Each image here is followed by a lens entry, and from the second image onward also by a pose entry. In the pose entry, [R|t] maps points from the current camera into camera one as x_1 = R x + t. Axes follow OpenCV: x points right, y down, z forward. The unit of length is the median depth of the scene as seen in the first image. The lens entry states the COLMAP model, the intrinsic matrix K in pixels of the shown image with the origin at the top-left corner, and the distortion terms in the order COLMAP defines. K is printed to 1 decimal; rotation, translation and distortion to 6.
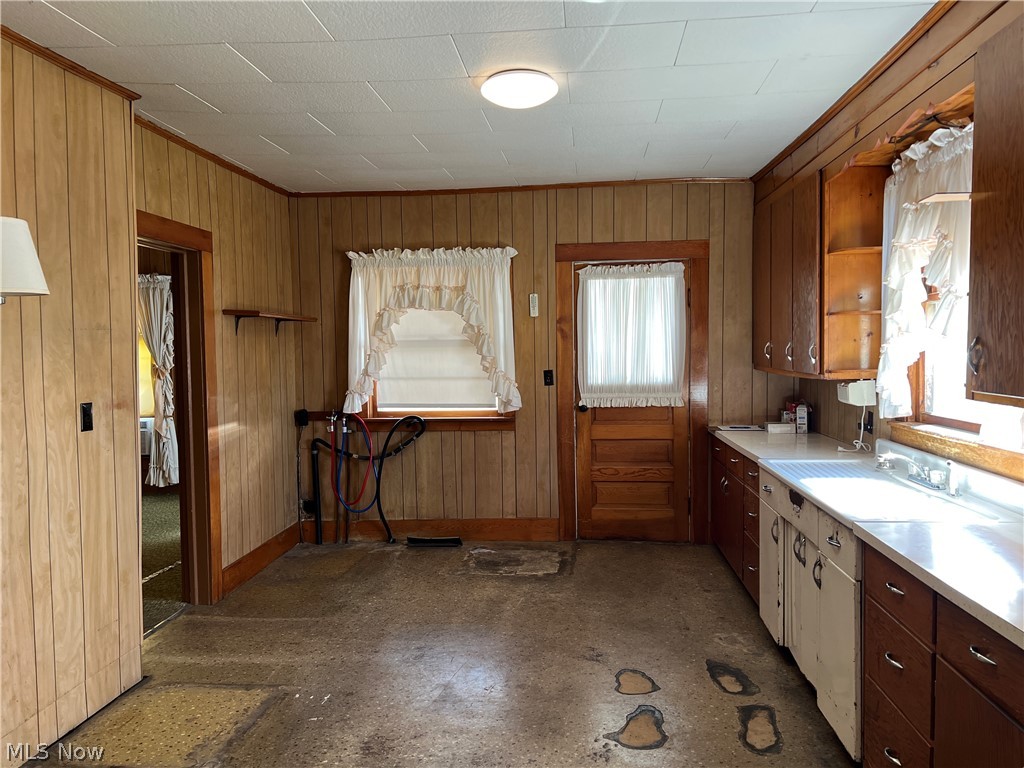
lens RADIAL K [[764.1, 0, 518.8], [0, 764.1, 382.1], [0, 0, 1]] dist [0.080838, -0.101223]
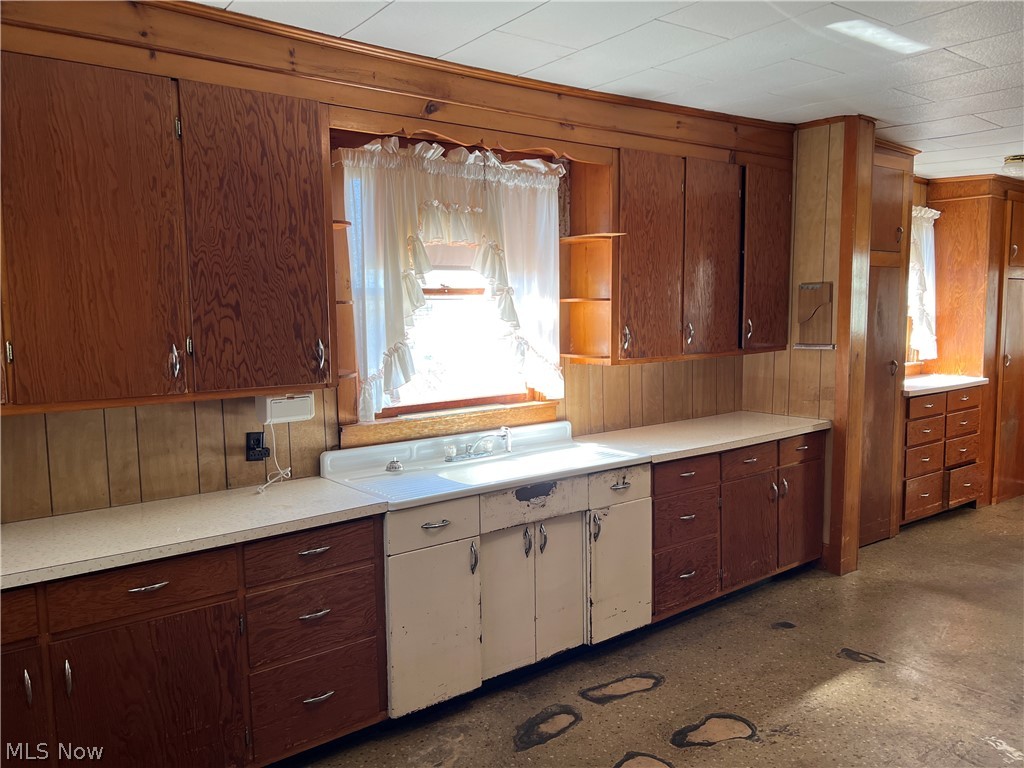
lens RADIAL K [[764.1, 0, 518.8], [0, 764.1, 382.1], [0, 0, 1]] dist [0.080838, -0.101223]
pose [[-0.668379, -0.041595, 0.742657, -0.370275], [0.062632, 0.991742, 0.111913, -0.105004], [-0.741180, 0.121314, -0.660254, 1.743147]]
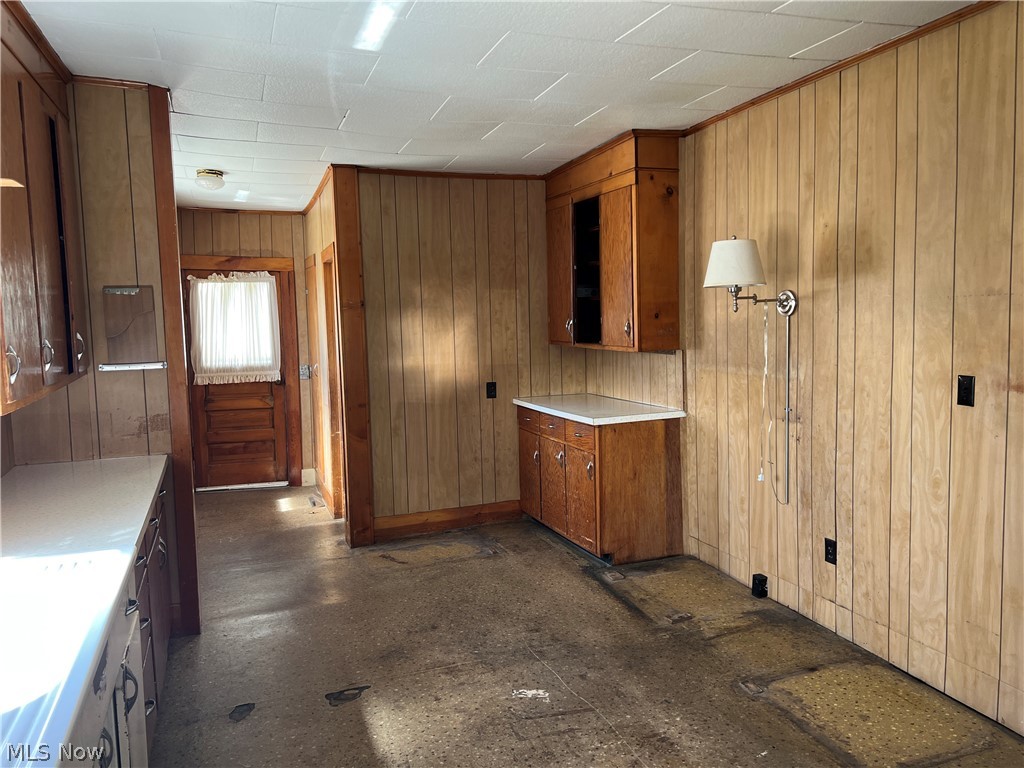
lens RADIAL K [[764.1, 0, 518.8], [0, 764.1, 382.1], [0, 0, 1]] dist [0.080838, -0.101223]
pose [[-0.901193, 0.074619, -0.426946, 0.332516], [0.013428, 0.989402, 0.144578, -0.110235], [0.433209, 0.124560, -0.892645, 1.646769]]
